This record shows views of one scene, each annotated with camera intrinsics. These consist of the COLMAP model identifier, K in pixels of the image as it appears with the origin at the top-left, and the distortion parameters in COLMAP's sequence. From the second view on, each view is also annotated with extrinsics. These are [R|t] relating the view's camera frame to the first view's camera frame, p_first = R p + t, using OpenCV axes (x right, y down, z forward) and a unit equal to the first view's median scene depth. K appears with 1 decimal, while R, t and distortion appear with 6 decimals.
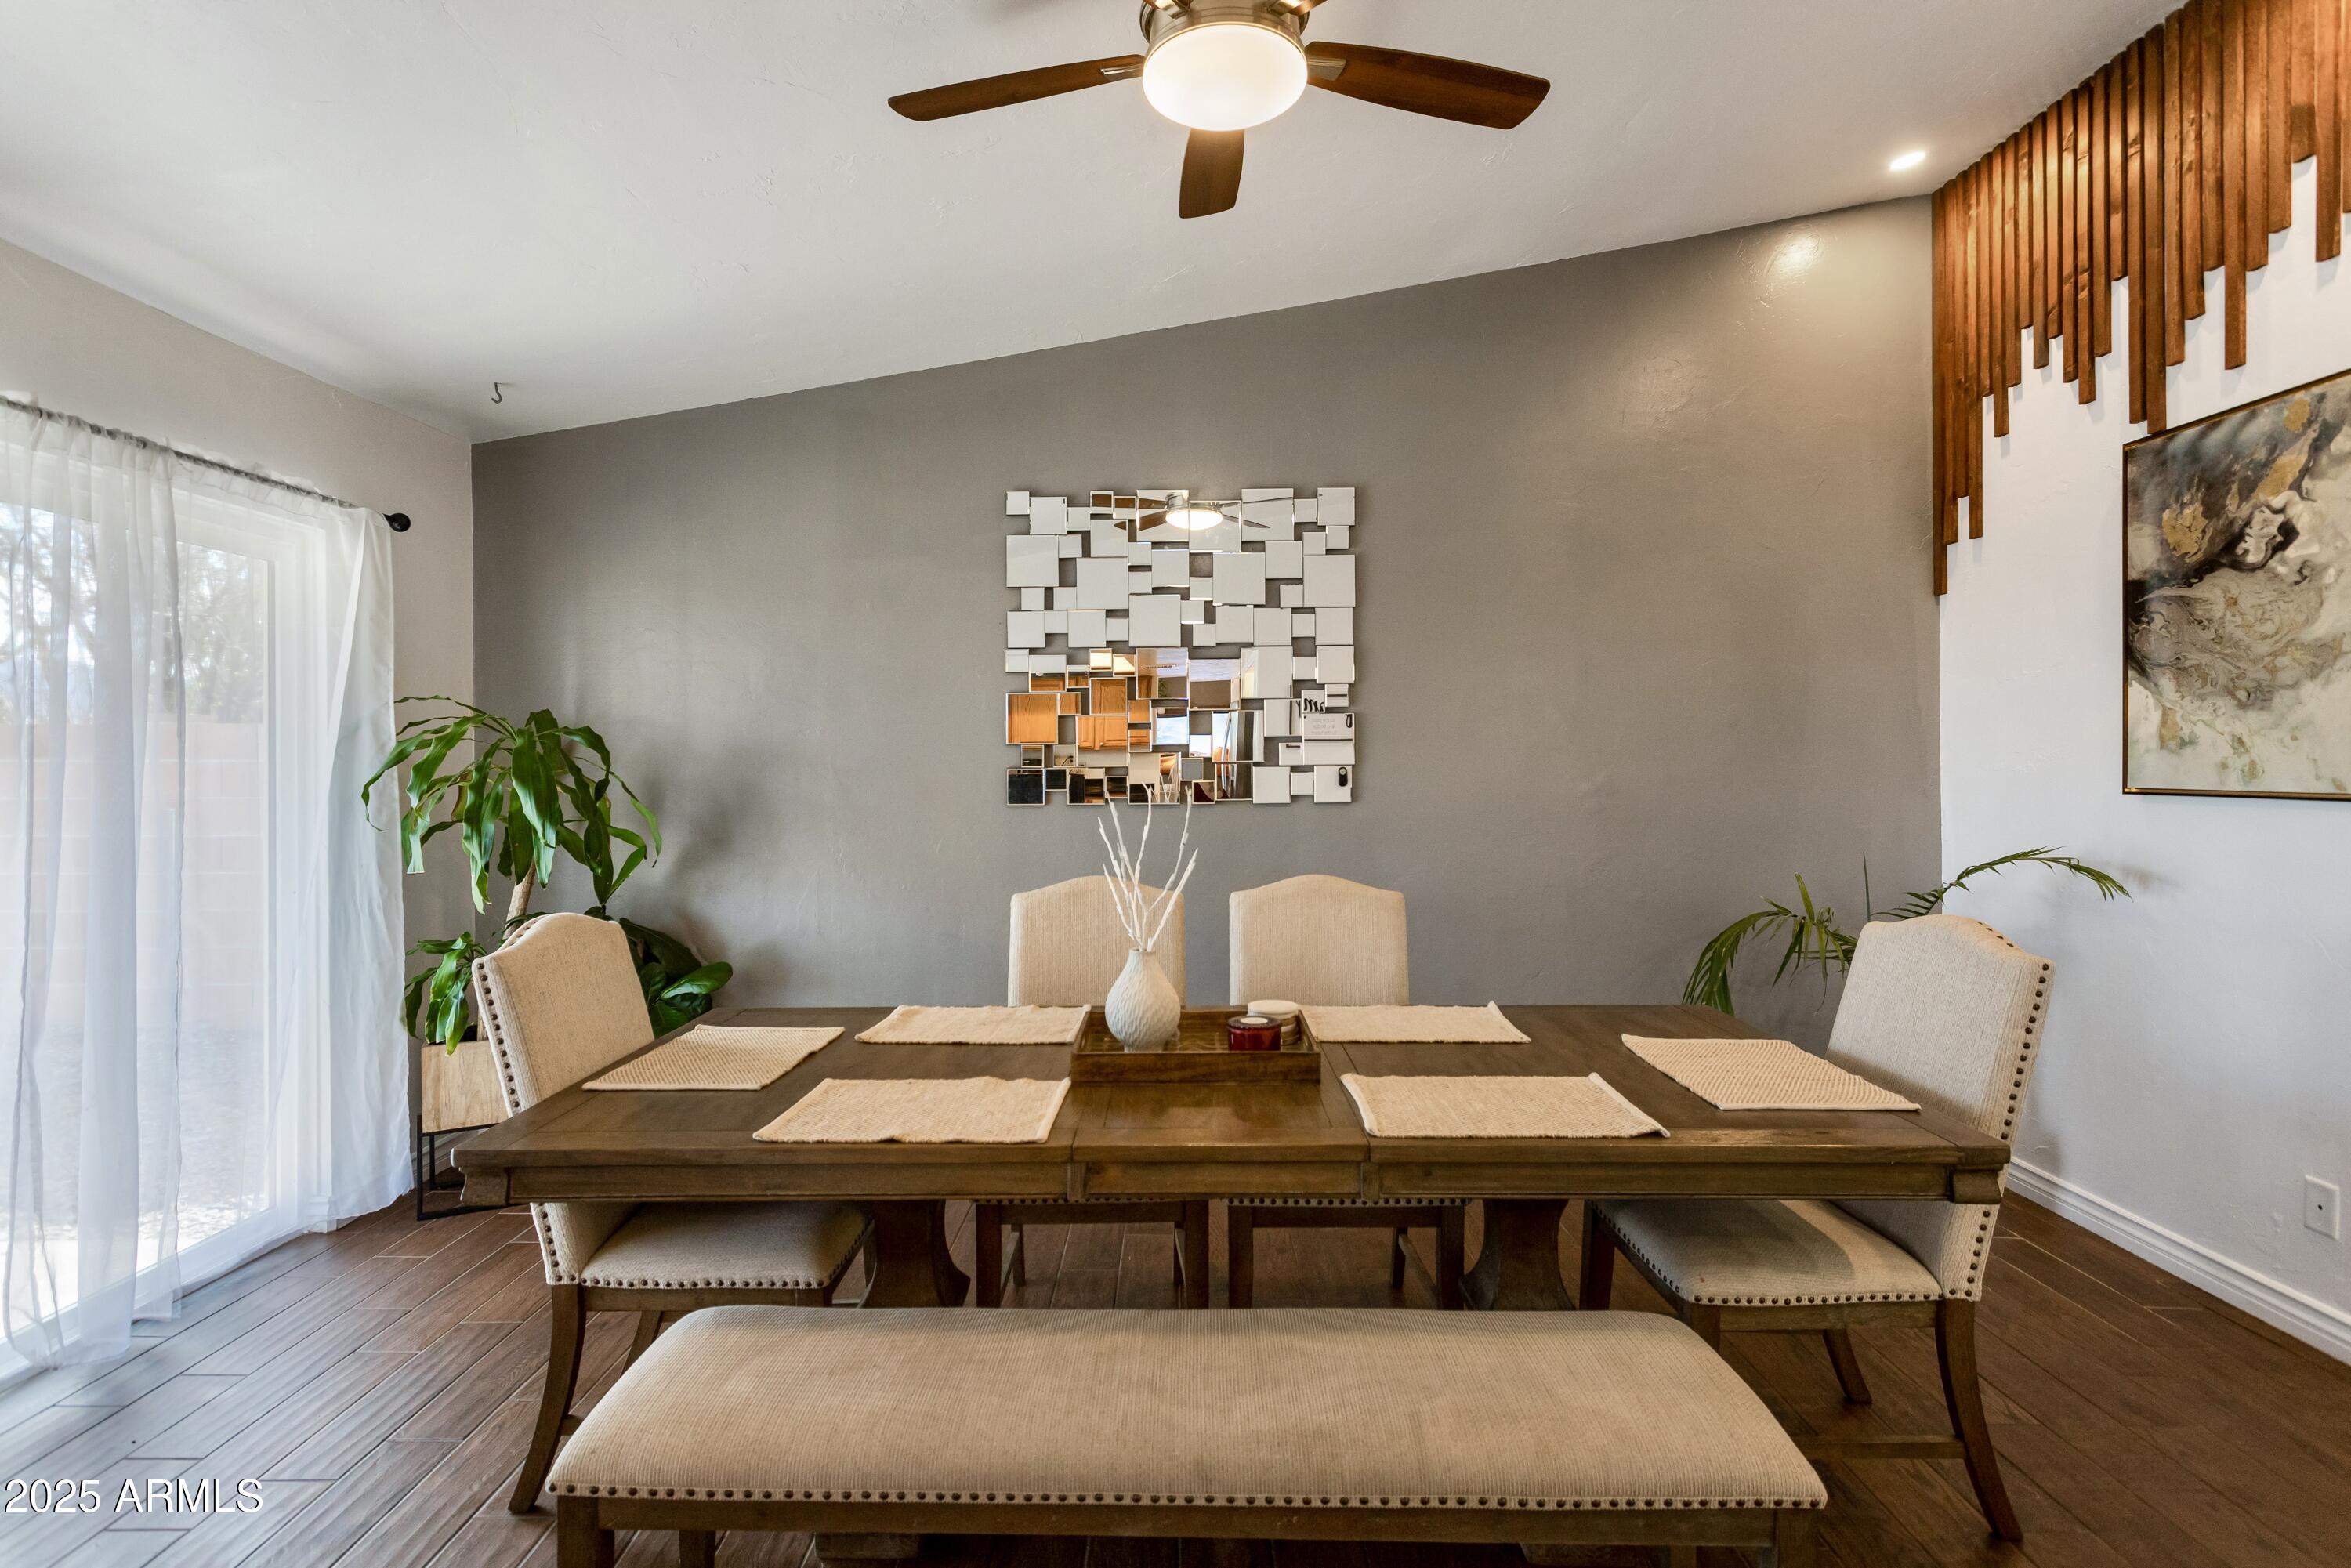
lens RADIAL K [[1142.4, 0, 1167.7], [0, 1142.4, 770.0], [0, 0, 1]] dist [0.002616, 0.001214]
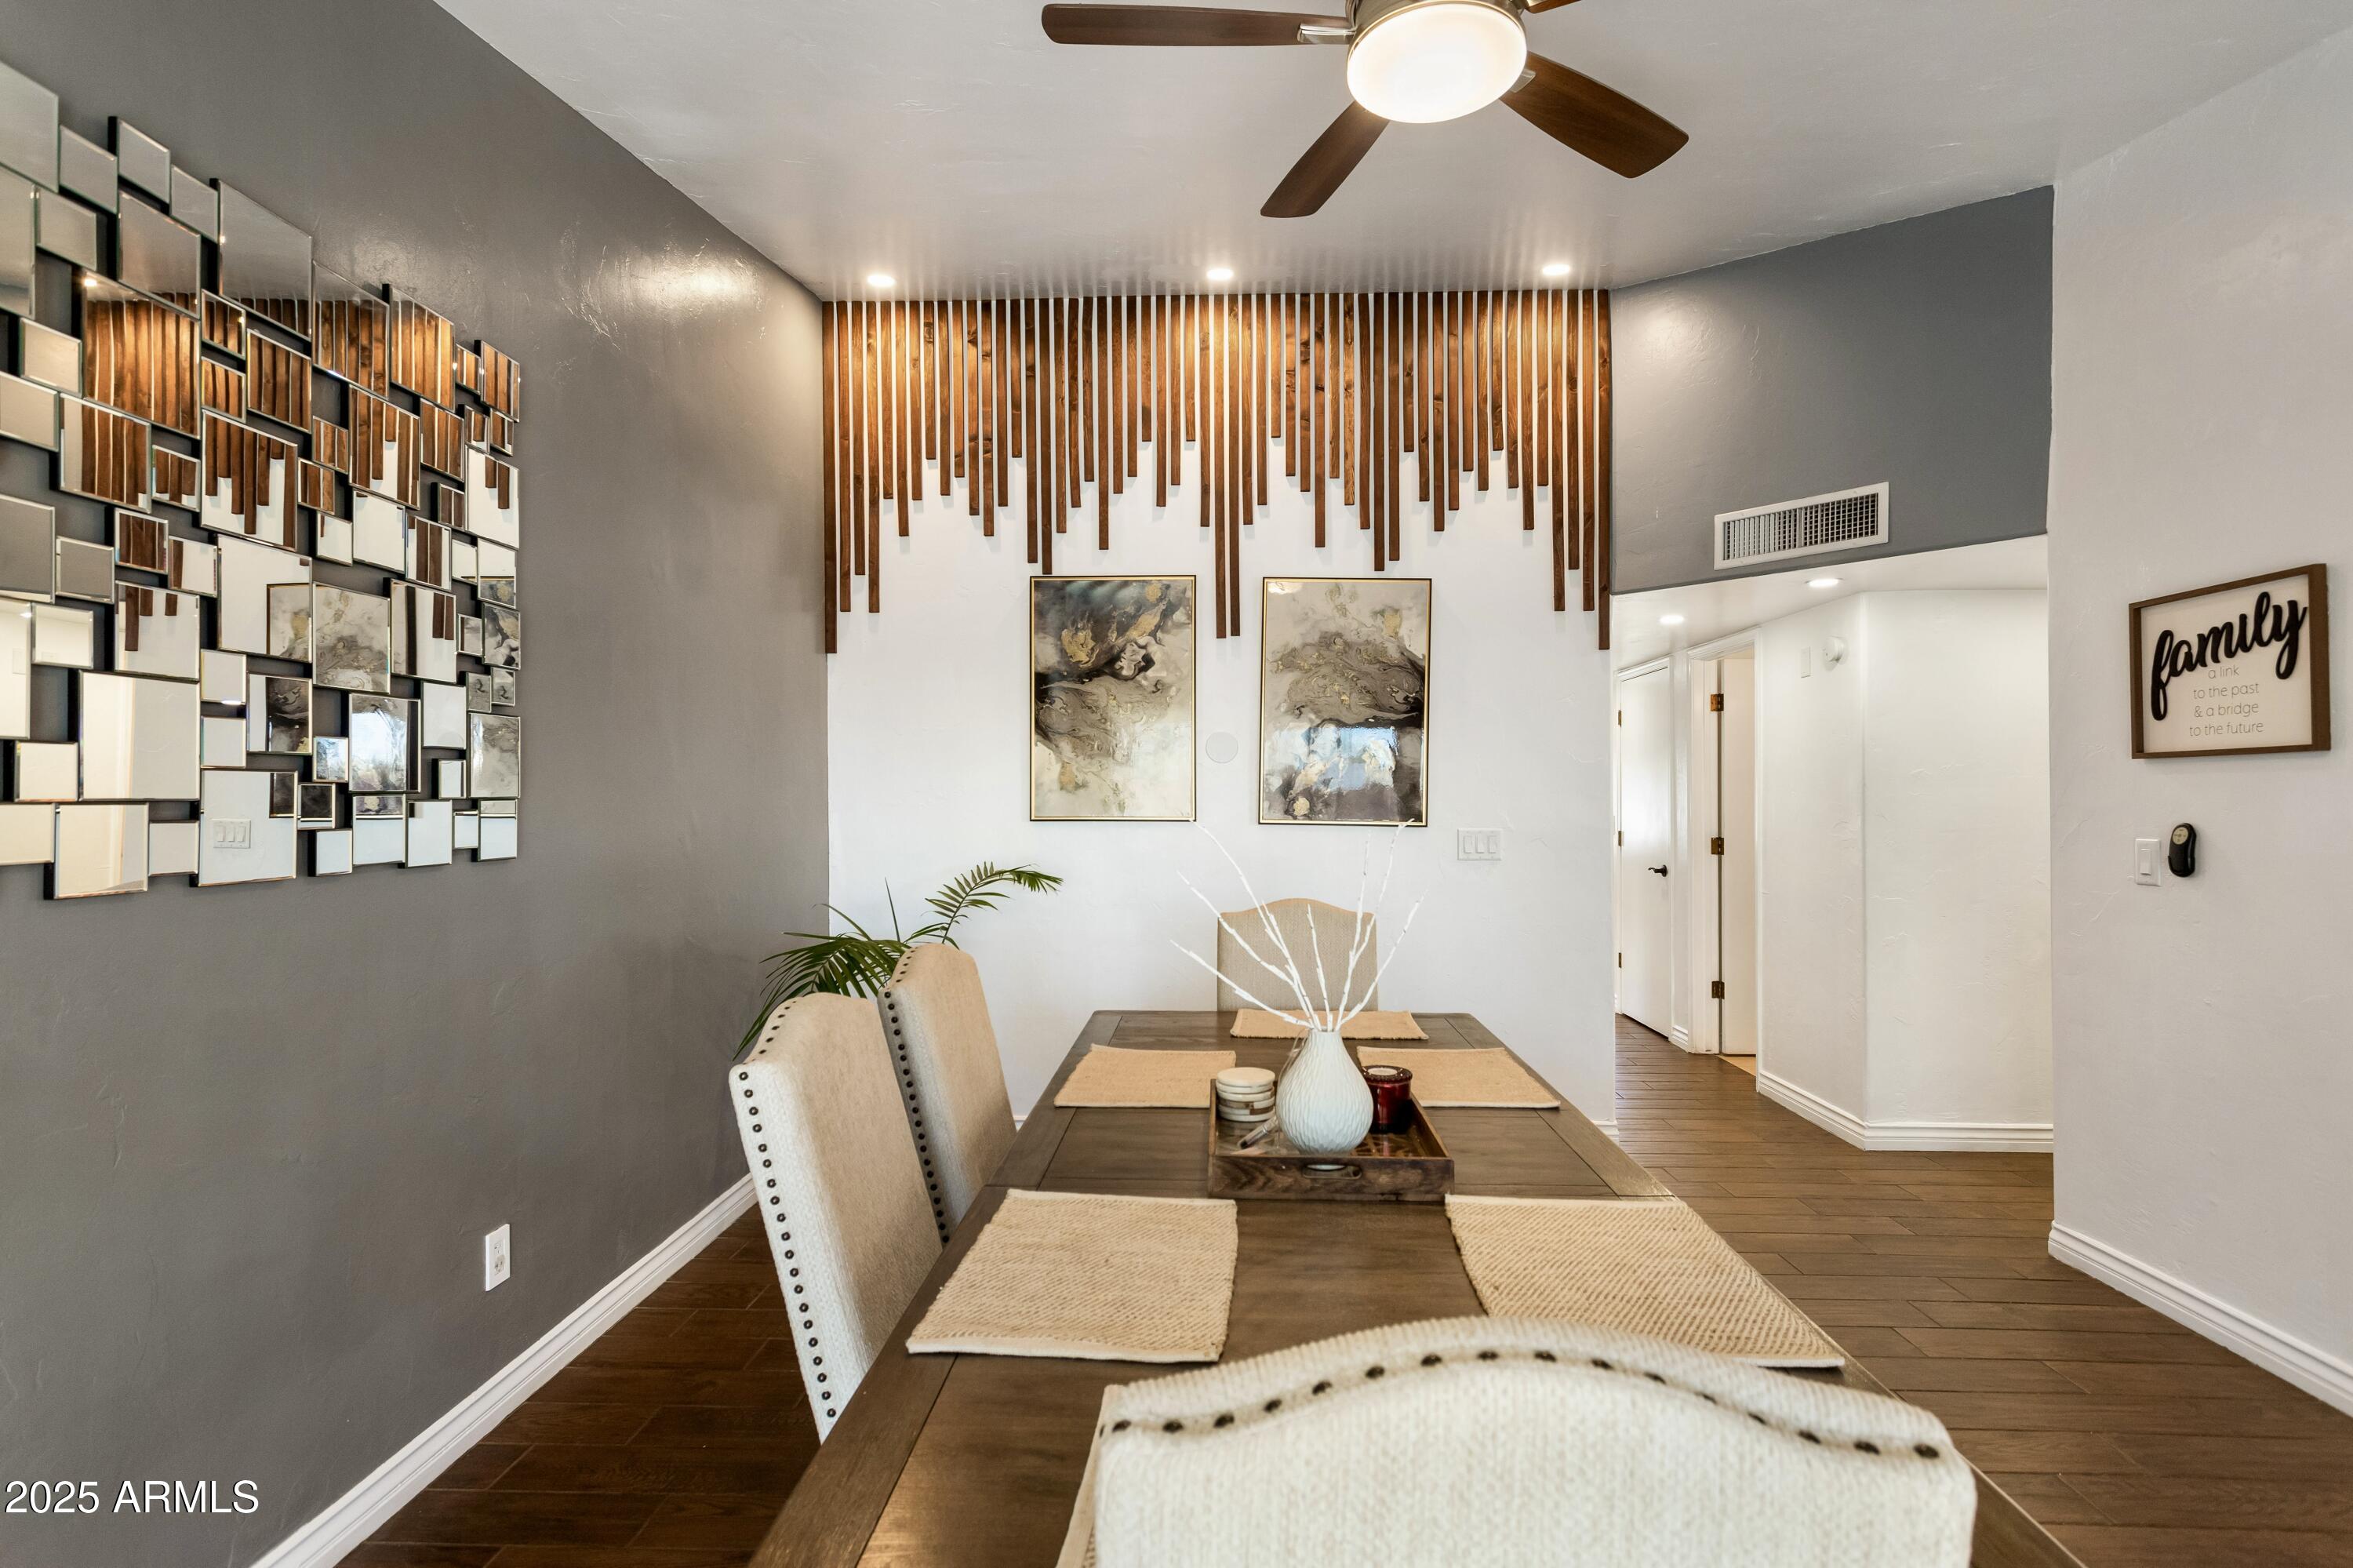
lens RADIAL K [[1143.5, 0, 1179.2], [0, 1143.5, 792.8], [0, 0, 1]] dist [0.002616, 0.001214]
pose [[0.030483, 0.010334, 0.999482, -0.607009], [0.004529, 0.999935, -0.010477, 0.001539], [-0.999525, 0.004846, 0.030434, 0.807096]]
